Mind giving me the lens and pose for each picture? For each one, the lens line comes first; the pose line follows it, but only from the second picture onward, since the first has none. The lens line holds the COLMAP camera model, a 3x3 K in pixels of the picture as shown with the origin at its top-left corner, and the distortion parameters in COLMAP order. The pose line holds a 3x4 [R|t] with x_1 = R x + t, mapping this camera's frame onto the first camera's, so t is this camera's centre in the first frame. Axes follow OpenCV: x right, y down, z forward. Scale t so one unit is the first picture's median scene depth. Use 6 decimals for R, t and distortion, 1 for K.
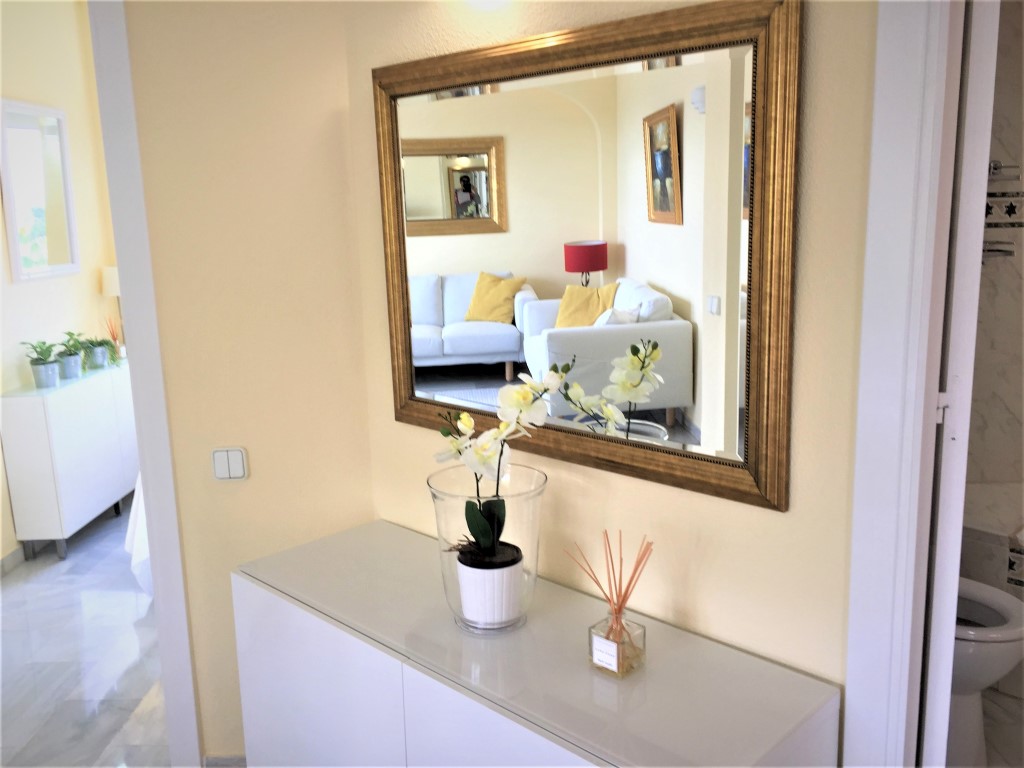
lens RADIAL K [[918.9, 0, 486.6], [0, 918.9, 383.0], [0, 0, 1]] dist [0.093044, -0.135512]
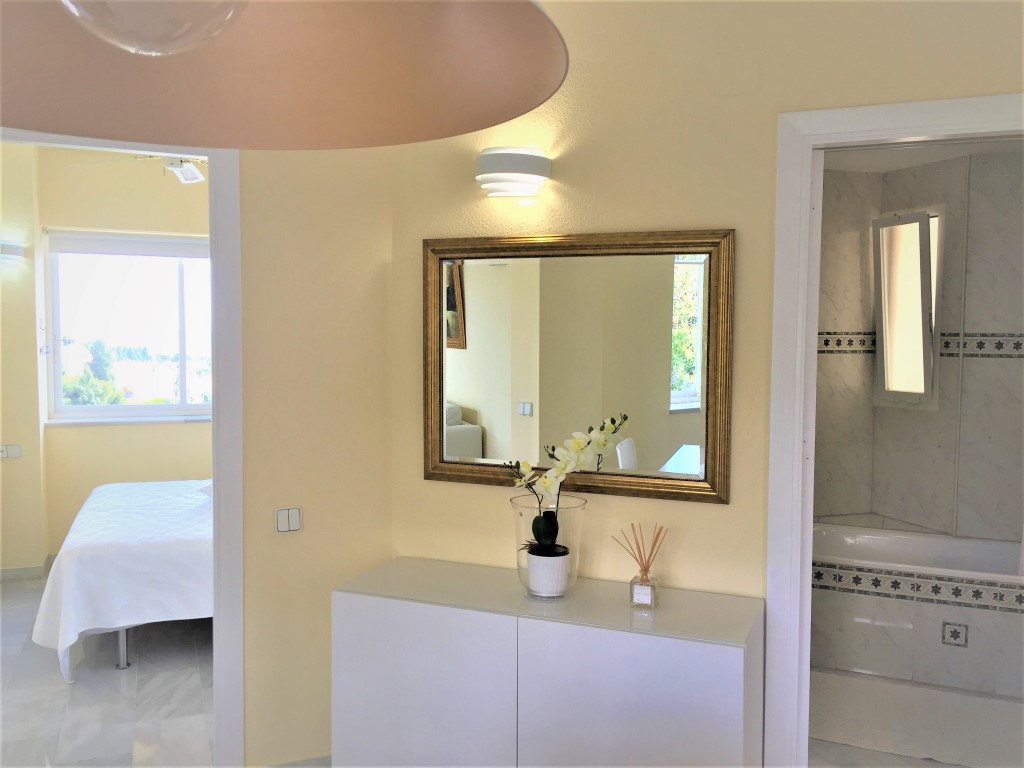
lens RADIAL K [[918.9, 0, 486.6], [0, 918.9, 383.0], [0, 0, 1]] dist [0.093044, -0.135512]
pose [[0.928510, 0.008131, 0.371219, -0.681874], [0.042267, 0.990947, -0.127426, 0.099850], [-0.368894, 0.134006, 0.919760, -0.445086]]
